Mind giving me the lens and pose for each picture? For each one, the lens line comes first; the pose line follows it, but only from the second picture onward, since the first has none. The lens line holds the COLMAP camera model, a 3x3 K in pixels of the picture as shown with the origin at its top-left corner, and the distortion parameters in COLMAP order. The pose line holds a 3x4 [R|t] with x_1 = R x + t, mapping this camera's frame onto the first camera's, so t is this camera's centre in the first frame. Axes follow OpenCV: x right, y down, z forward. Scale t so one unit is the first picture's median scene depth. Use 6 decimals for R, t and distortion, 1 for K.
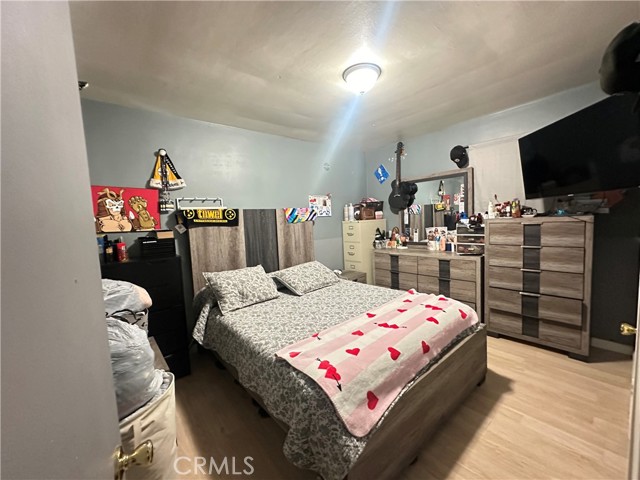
lens RADIAL K [[253.0, 0, 323.1], [0, 253.0, 238.5], [0, 0, 1]] dist [-0.001222, 0.000164]
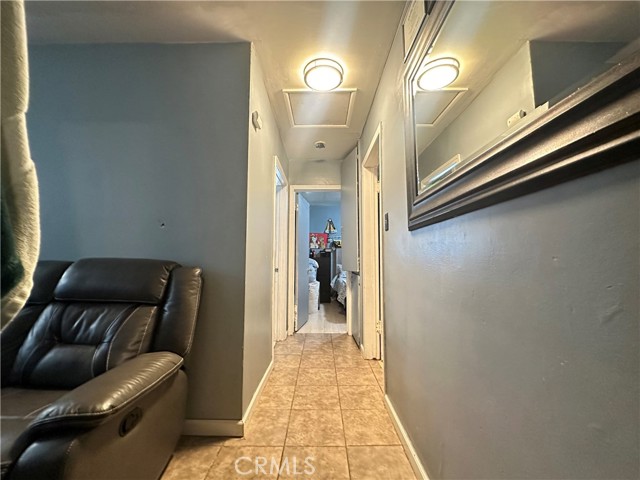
lens RADIAL K [[253.0, 0, 319.1], [0, 253.0, 238.8], [0, 0, 1]] dist [-0.001222, 0.000164]
pose [[0.771115, -0.006689, -0.636661, 1.014392], [-0.088997, 0.988996, -0.118181, 0.190700], [0.630445, 0.147792, 0.762034, -1.125629]]
